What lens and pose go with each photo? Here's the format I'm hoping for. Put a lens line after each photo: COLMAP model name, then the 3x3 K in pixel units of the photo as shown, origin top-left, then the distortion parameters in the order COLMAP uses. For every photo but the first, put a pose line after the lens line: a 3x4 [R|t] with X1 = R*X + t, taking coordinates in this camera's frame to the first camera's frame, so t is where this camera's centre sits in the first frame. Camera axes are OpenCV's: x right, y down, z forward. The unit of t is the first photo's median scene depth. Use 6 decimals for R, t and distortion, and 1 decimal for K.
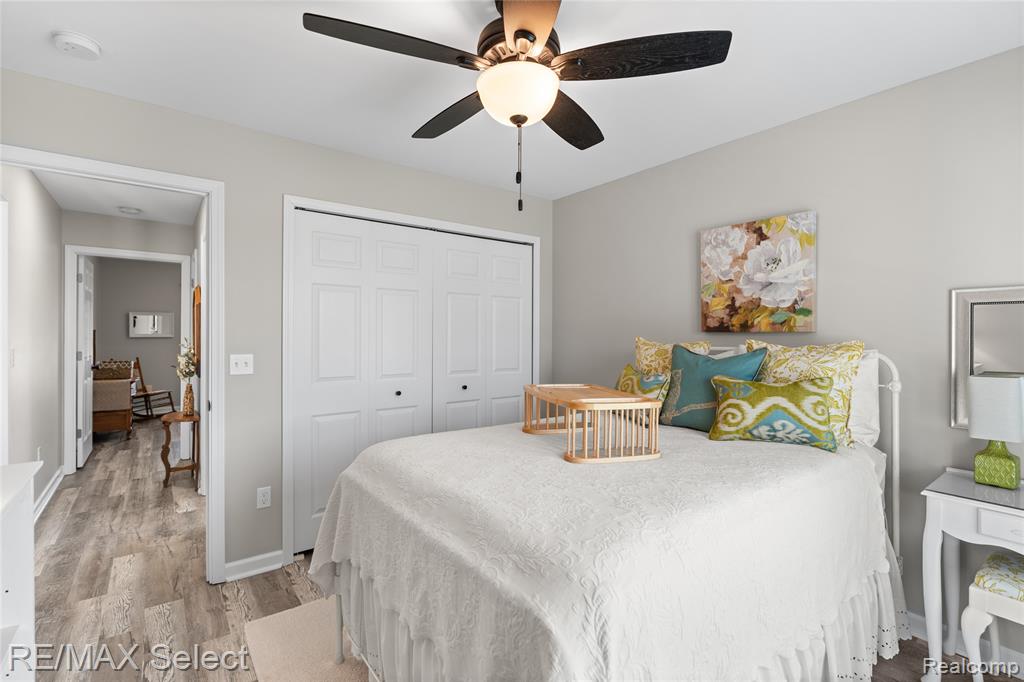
lens RADIAL K [[463.0, 0, 503.6], [0, 463.0, 344.2], [0, 0, 1]] dist [-0.009668, 0.003477]
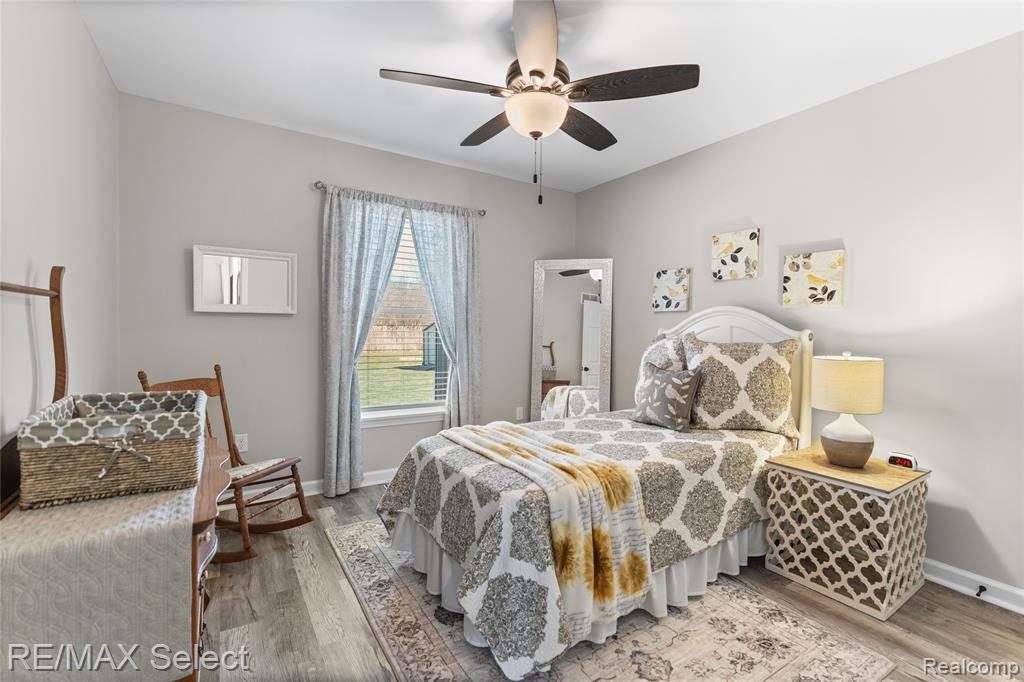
lens RADIAL K [[463.0, 0, 511.6], [0, 463.0, 343.2], [0, 0, 1]] dist [-0.009668, 0.003477]
pose [[0.997247, 0.006633, -0.073853, -1.335008], [-0.005764, 0.999912, 0.011973, 0.010982], [0.073926, -0.011514, 0.997197, 1.647203]]
